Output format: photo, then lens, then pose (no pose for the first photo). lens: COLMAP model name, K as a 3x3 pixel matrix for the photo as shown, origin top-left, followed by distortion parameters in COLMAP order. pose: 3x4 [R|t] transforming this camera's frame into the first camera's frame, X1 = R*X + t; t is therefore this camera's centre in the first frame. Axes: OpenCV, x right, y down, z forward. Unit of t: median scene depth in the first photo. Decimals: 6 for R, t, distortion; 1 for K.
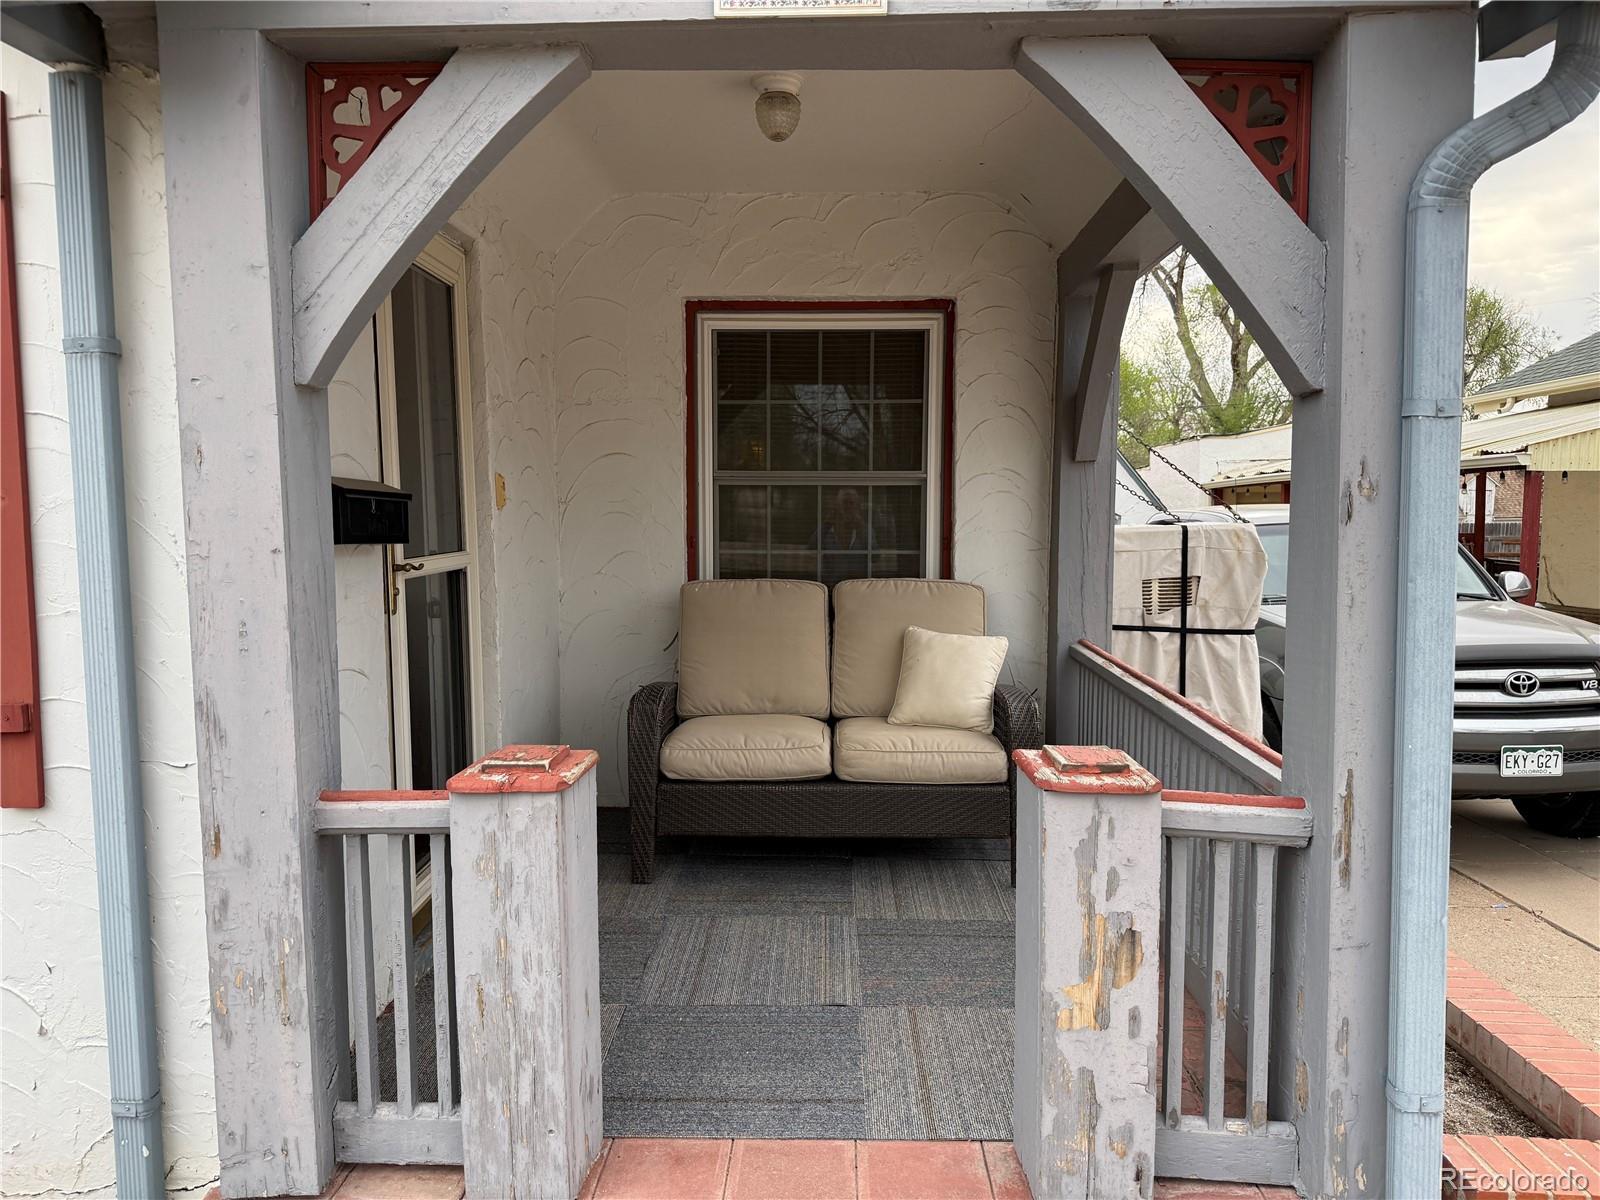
lens RADIAL K [[1117.3, 0, 798.2], [0, 1117.3, 608.0], [0, 0, 1]] dist [0.148362, -0.292639]
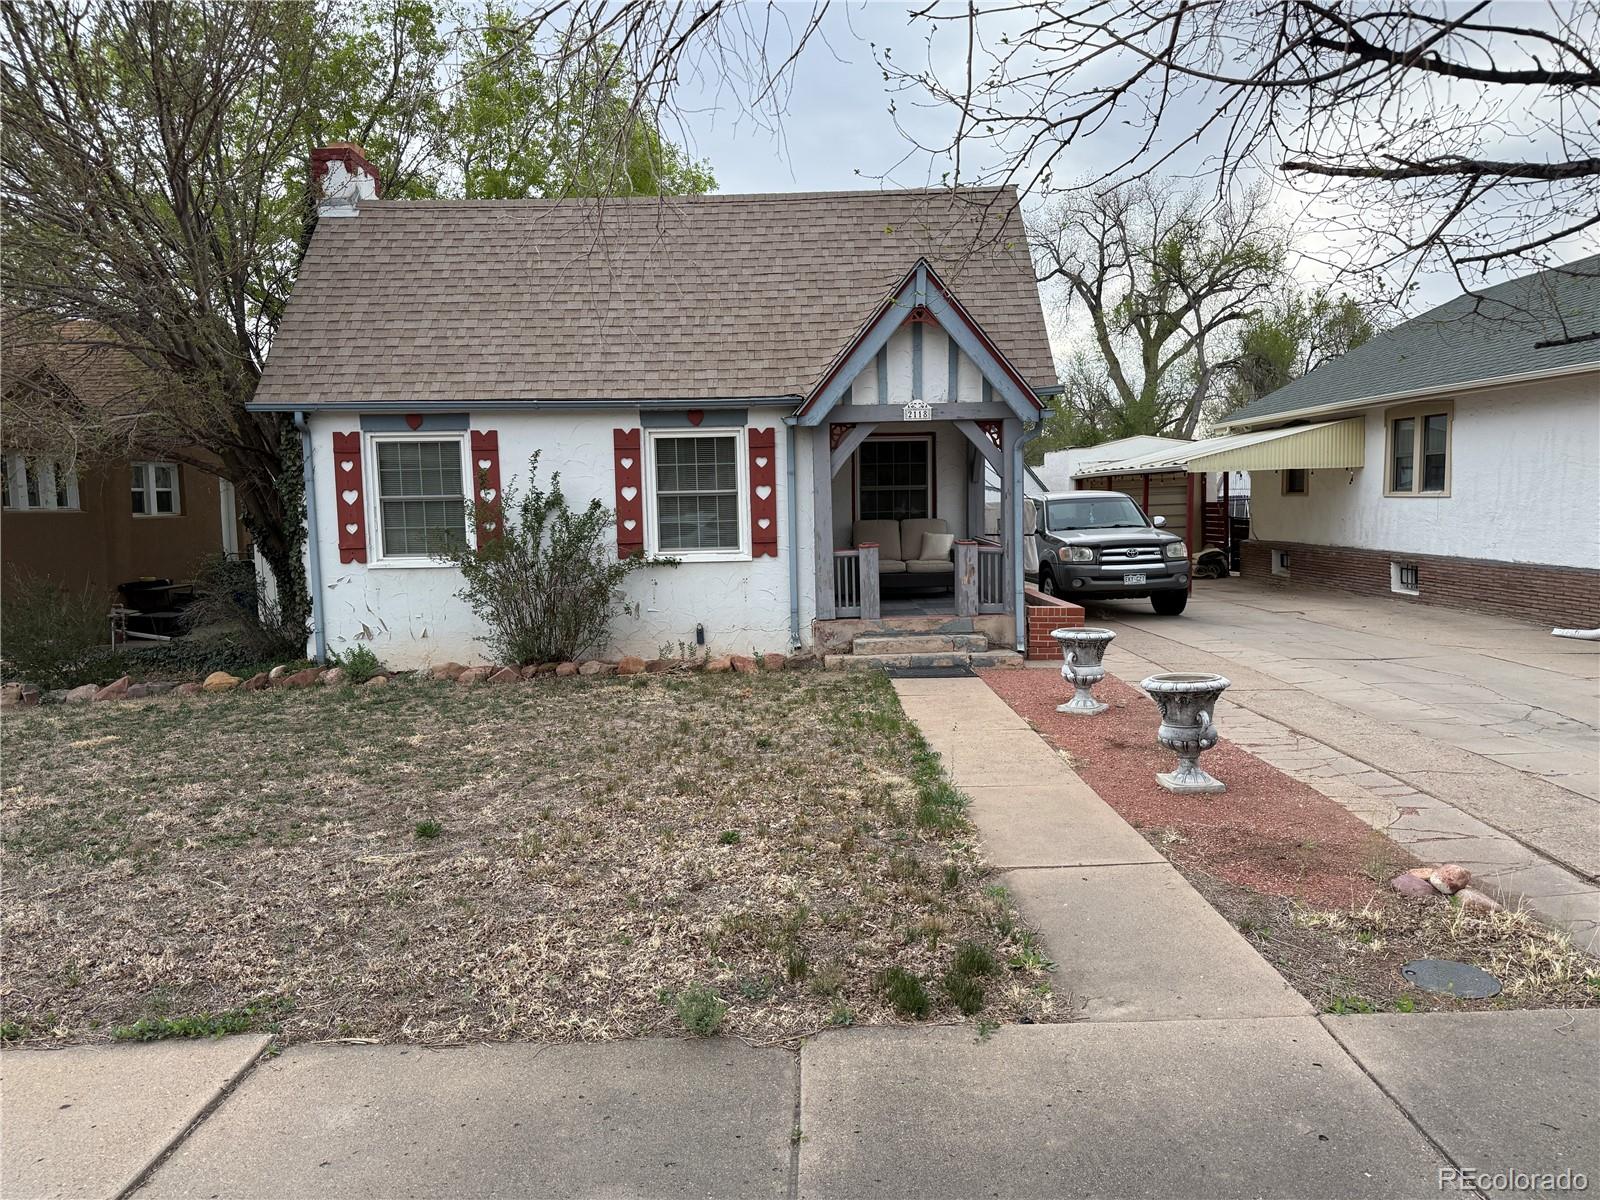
lens RADIAL K [[1117.3, 0, 798.2], [0, 1117.3, 608.0], [0, 0, 1]] dist [0.148362, -0.292639]
pose [[0.998961, -0.021338, 0.040268, -0.382973], [0.020716, 0.999661, 0.015795, 0.166276], [-0.040591, -0.014944, 0.999064, -2.137928]]
